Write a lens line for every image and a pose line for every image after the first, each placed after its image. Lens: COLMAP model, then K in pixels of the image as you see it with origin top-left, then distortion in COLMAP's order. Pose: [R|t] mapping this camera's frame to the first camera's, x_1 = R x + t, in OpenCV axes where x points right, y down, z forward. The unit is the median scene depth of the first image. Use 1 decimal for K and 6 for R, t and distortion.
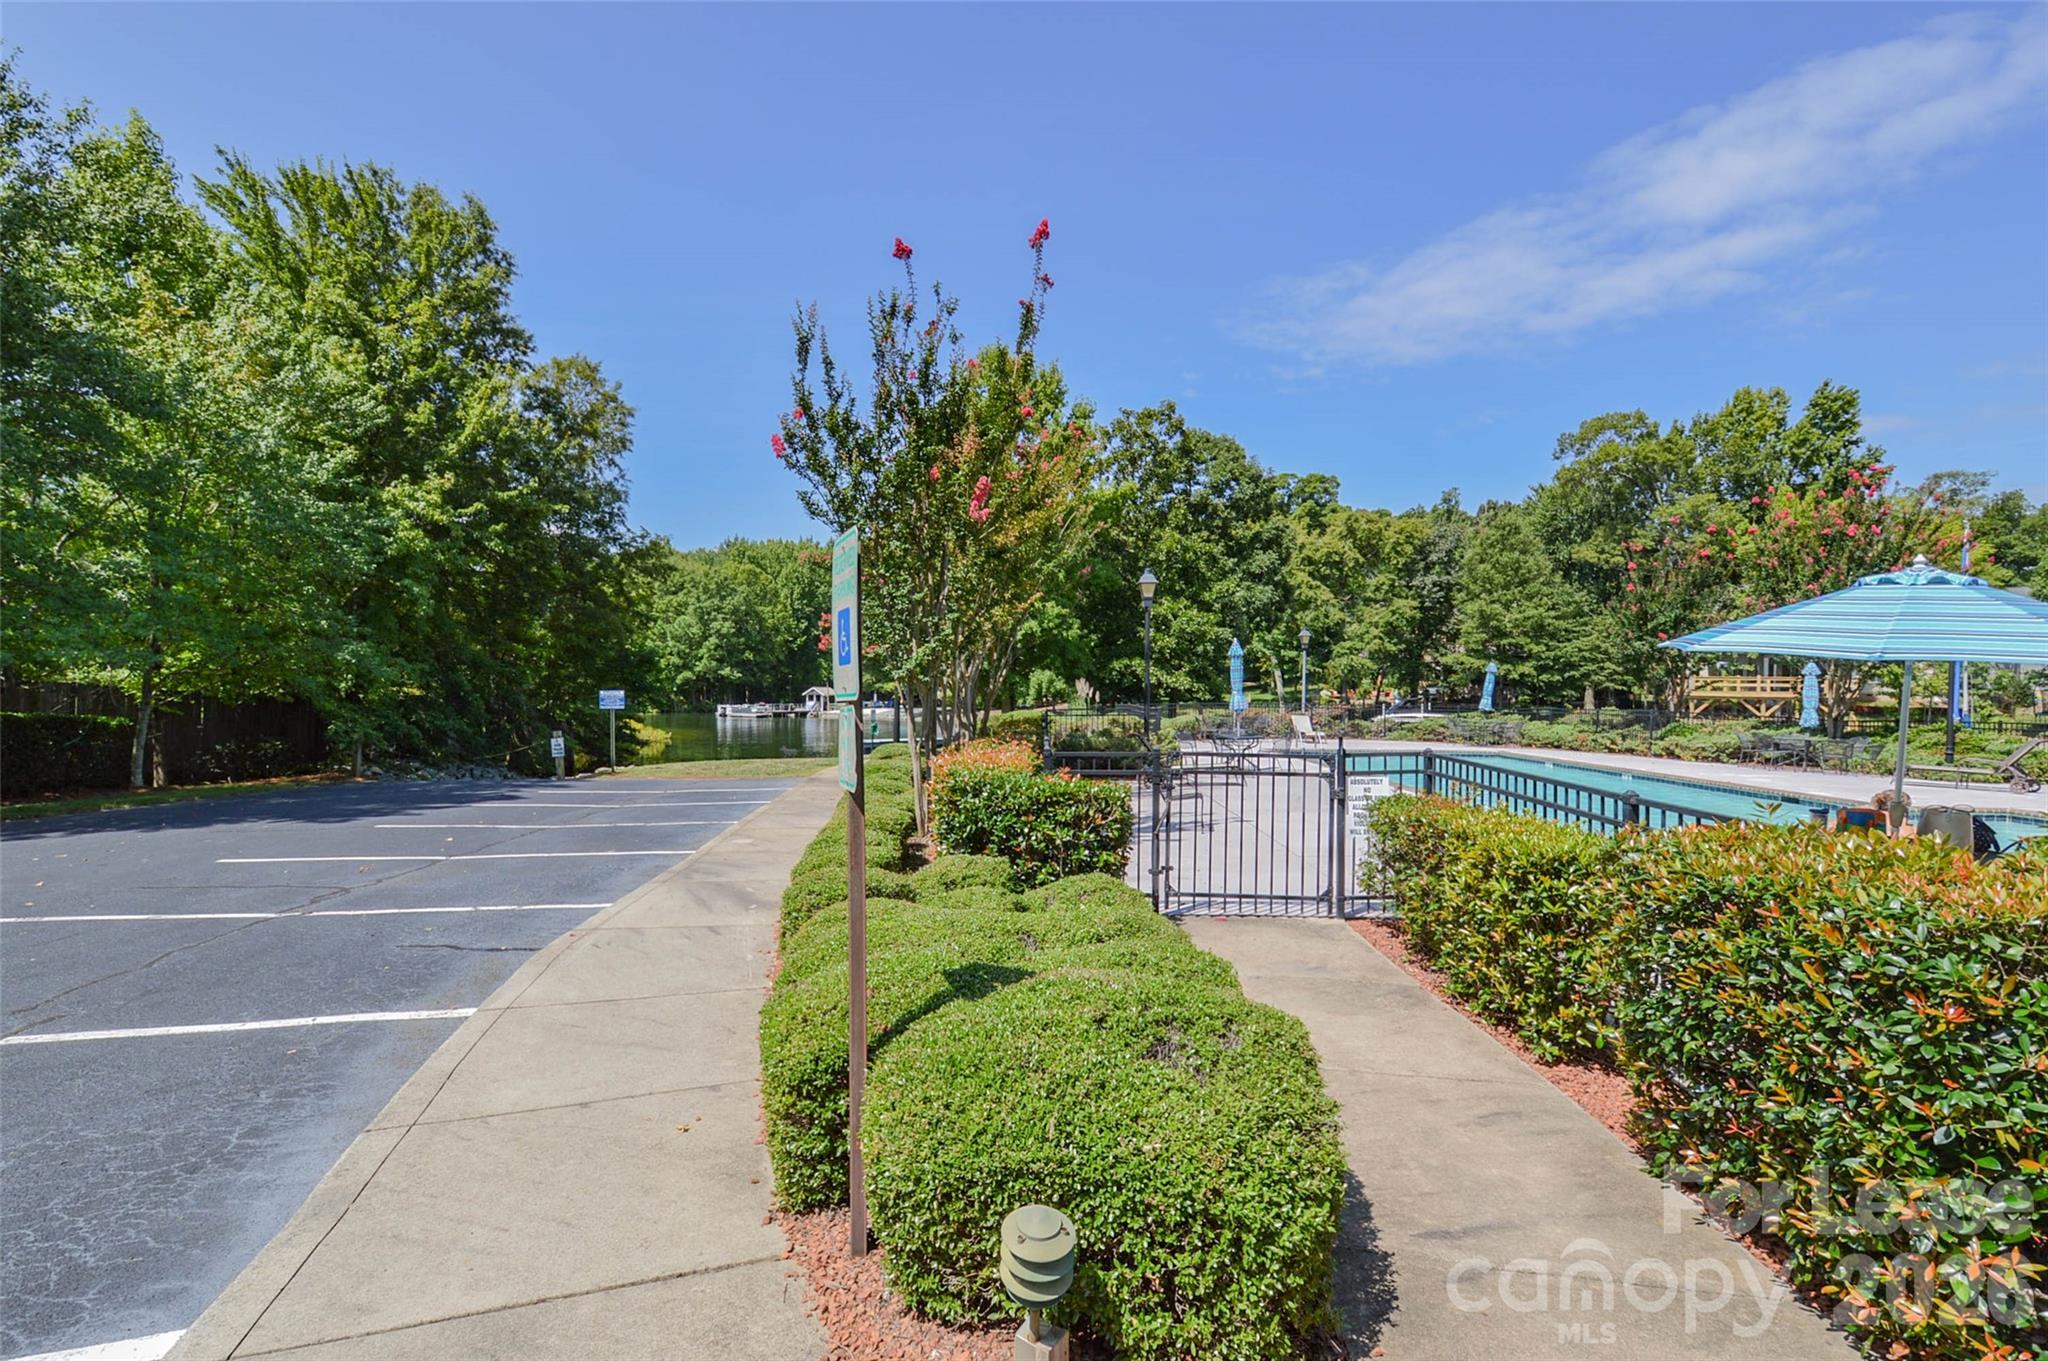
lens RADIAL K [[946.9, 0, 1024.7], [0, 946.9, 679.1], [0, 0, 1]] dist [0.016634, -0.001202]
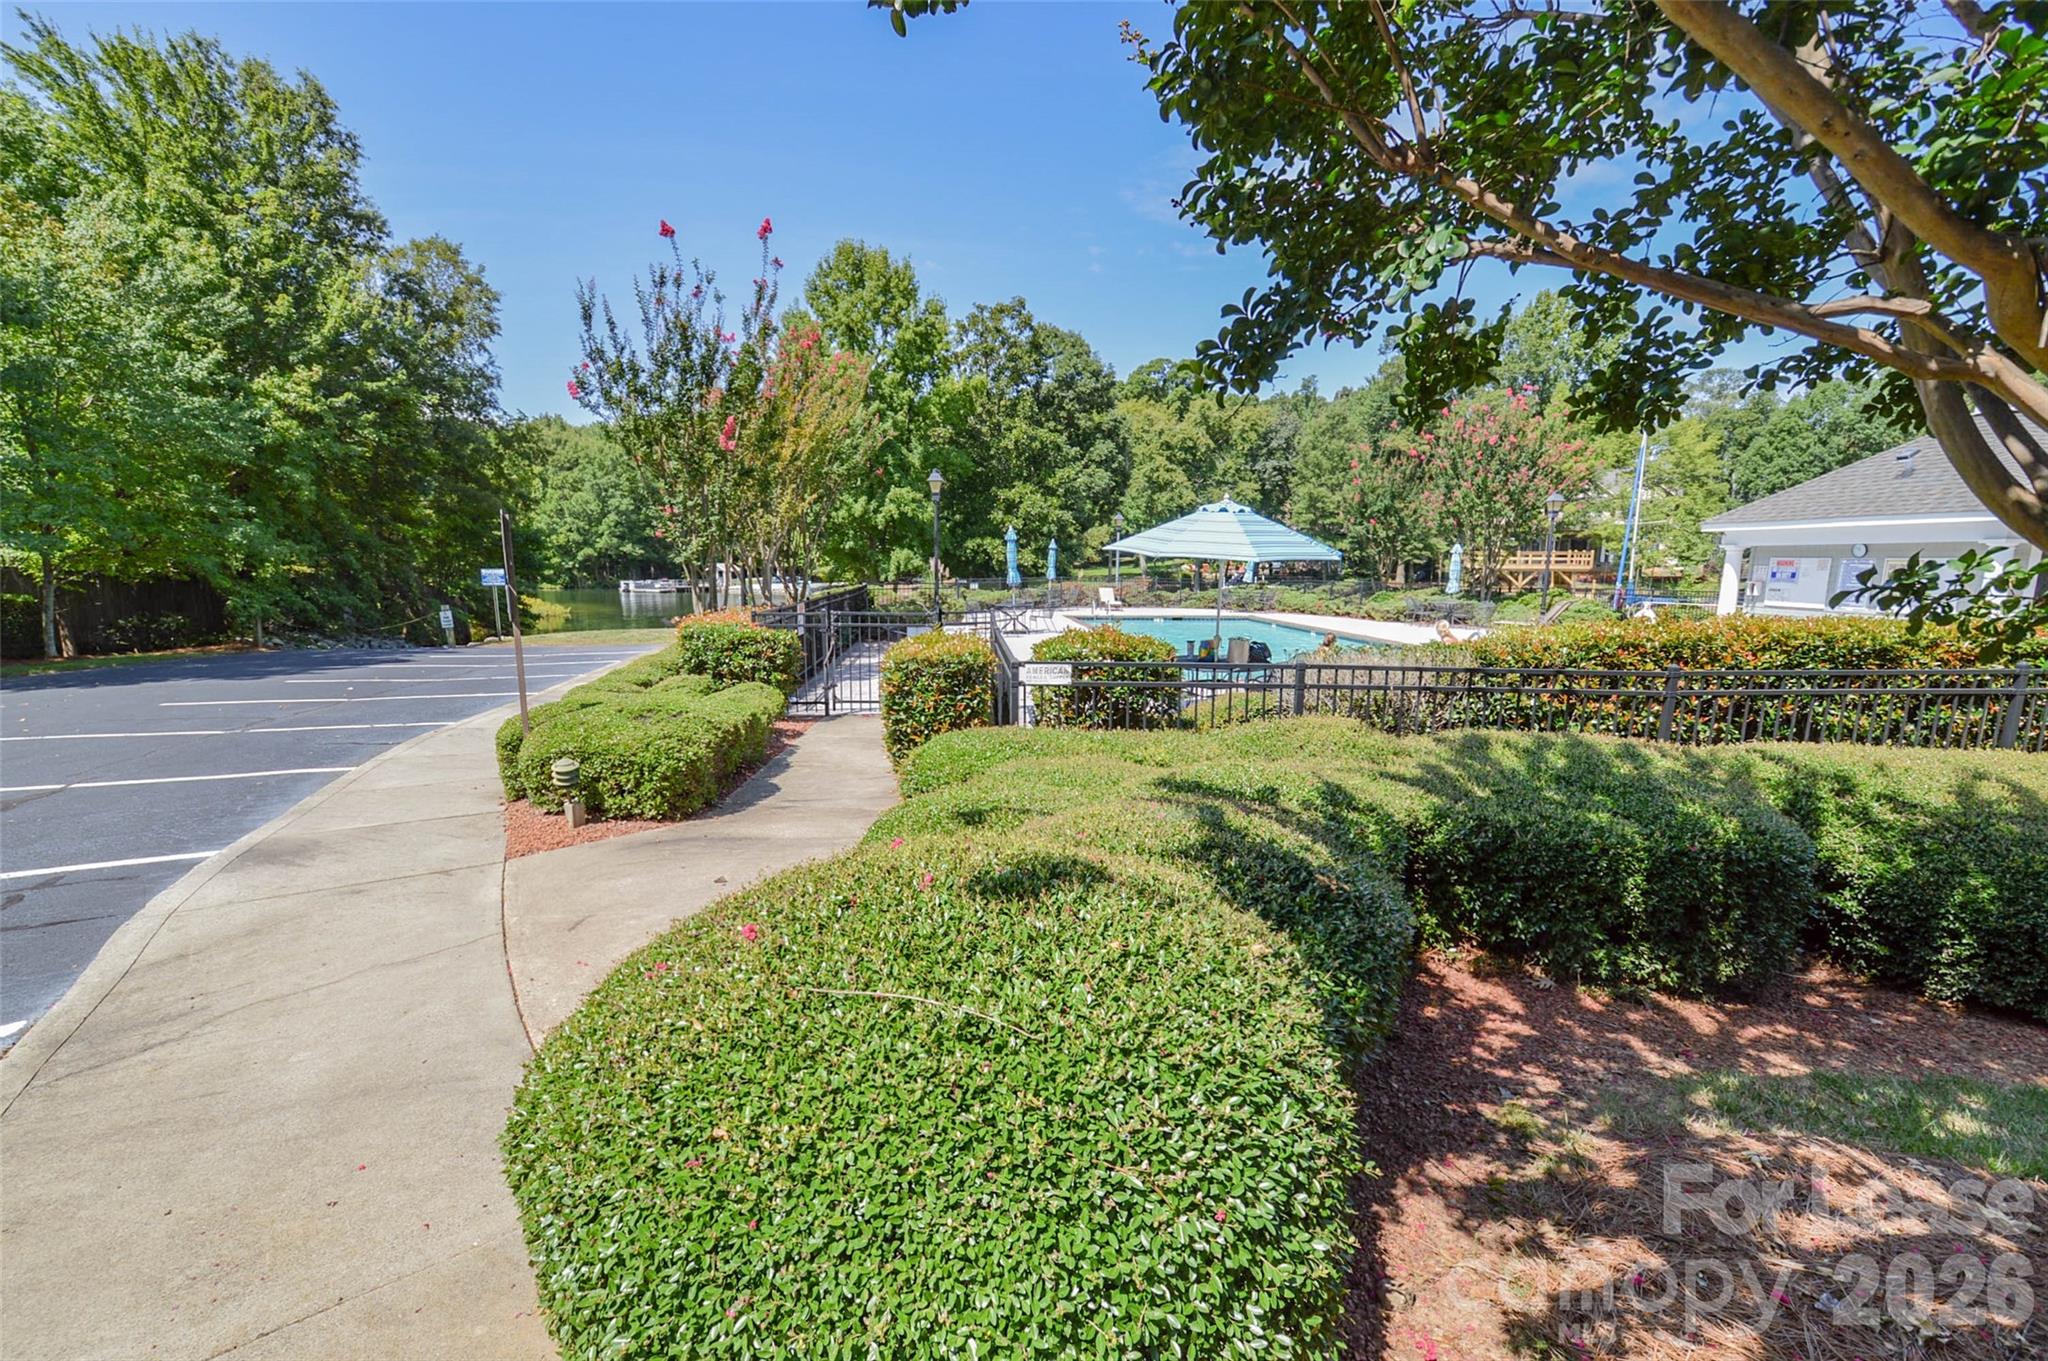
lens RADIAL K [[896.4, 0, 1019.3], [0, 896.4, 688.1], [0, 0, 1]] dist [0.009514, 0.001297]
pose [[0.995397, -0.016257, 0.094449, 0.059109], [0.002146, 0.989041, 0.147623, -0.002984], [-0.095814, -0.146741, 0.984524, -0.093428]]
